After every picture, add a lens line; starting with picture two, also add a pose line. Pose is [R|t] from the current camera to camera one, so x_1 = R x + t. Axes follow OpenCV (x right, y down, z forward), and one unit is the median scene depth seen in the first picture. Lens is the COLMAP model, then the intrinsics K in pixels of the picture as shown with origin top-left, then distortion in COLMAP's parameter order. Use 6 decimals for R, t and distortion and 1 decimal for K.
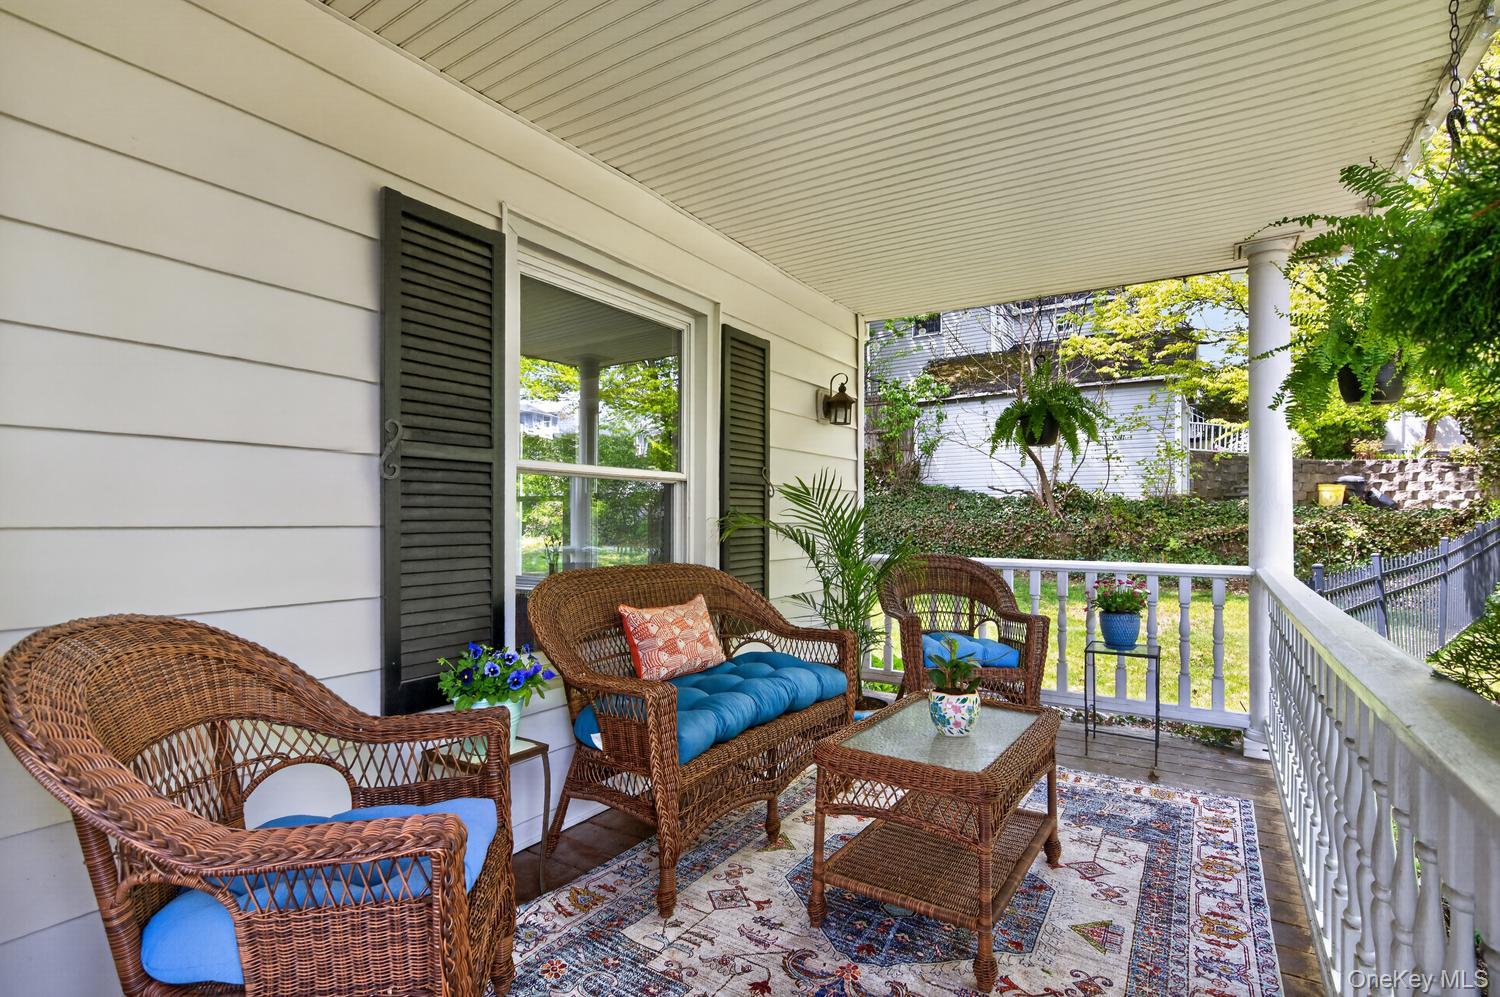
lens RADIAL K [[705.6, 0, 750.8], [0, 705.6, 523.3], [0, 0, 1]] dist [0.000294, 0.000170]
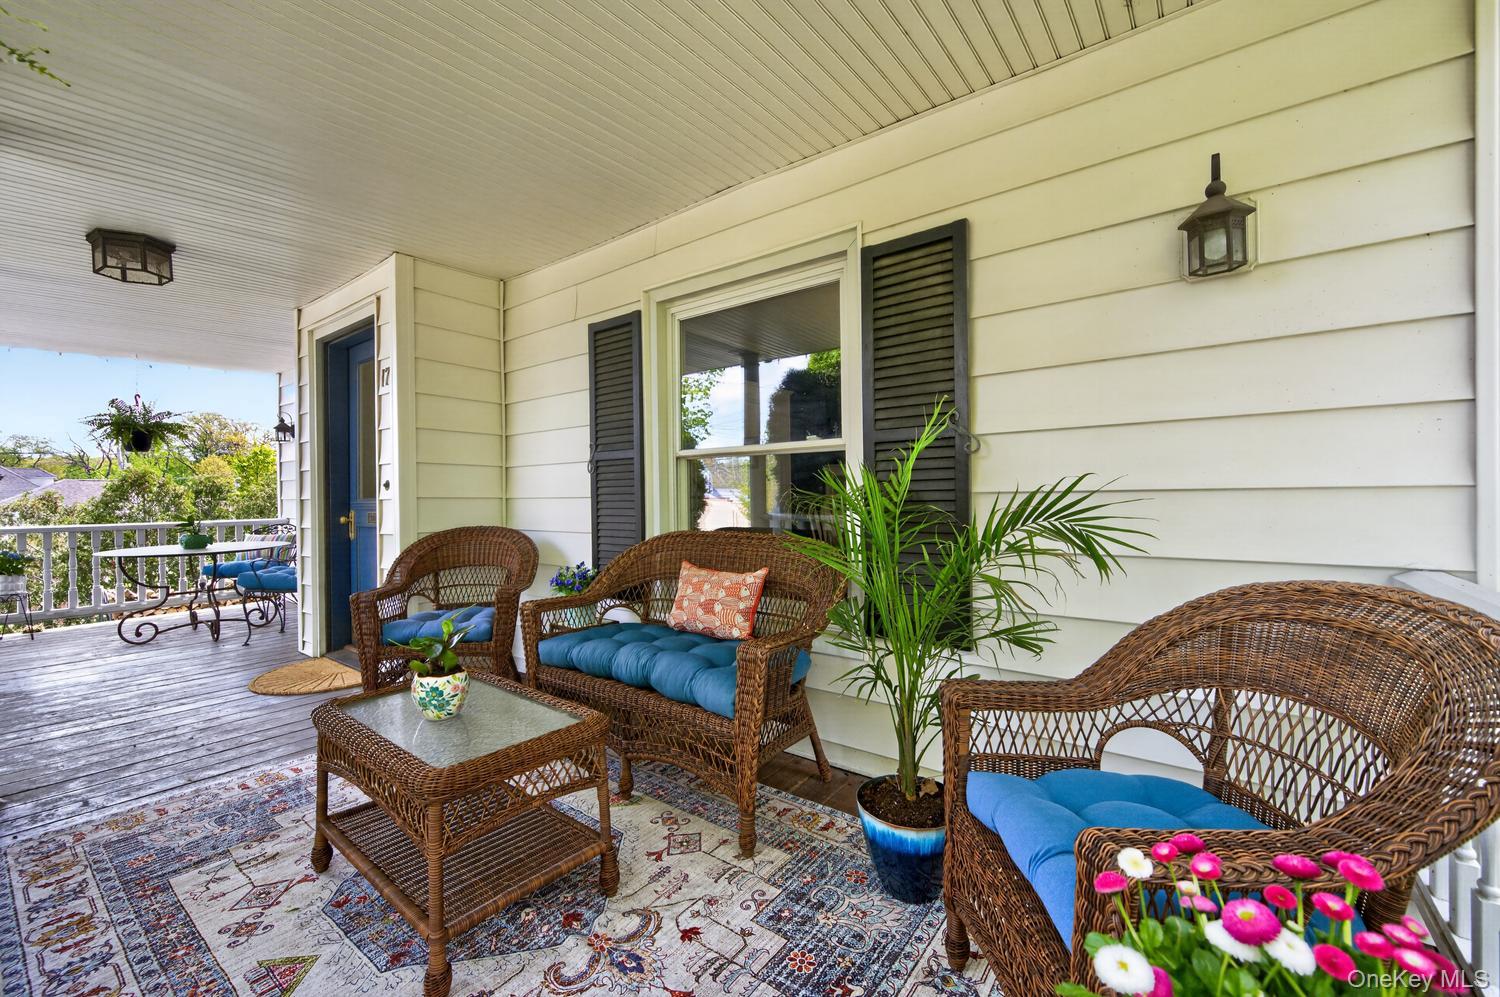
lens RADIAL K [[637.7, 0, 750.0], [0, 637.7, 498.5], [0, 0, 1]] dist [0.012981, -0.000097]
pose [[-0.112193, -0.003607, -0.993680, 0.858962], [-0.005524, 0.999980, -0.003006, 0.009021], [0.993671, 0.005152, -0.112211, 1.172542]]
